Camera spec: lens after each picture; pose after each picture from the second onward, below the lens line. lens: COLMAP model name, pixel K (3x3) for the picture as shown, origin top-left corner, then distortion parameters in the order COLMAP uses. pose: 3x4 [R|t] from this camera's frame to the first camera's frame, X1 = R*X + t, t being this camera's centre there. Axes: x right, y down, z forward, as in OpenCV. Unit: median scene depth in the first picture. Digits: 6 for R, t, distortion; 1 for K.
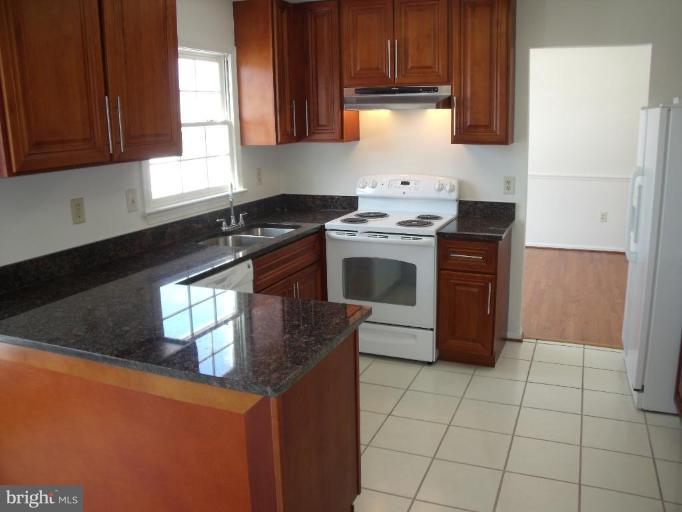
lens RADIAL K [[576.8, 0, 341.0], [0, 576.8, 256.0], [0, 0, 1]] dist [-0.148929, 0.004344]
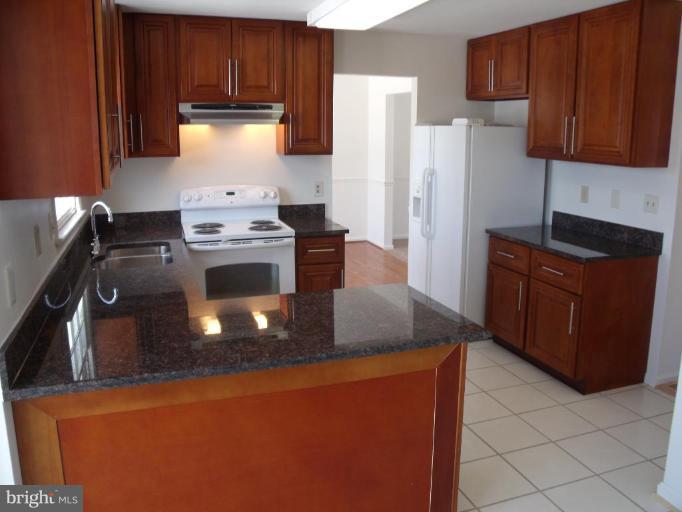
lens RADIAL K [[576.8, 0, 341.0], [0, 576.8, 256.0], [0, 0, 1]] dist [-0.148929, 0.004344]
pose [[0.748382, -0.122764, 0.651807, -0.471817], [0.141196, 0.989684, 0.024285, -0.009609], [-0.648065, 0.073858, 0.757996, 0.074832]]
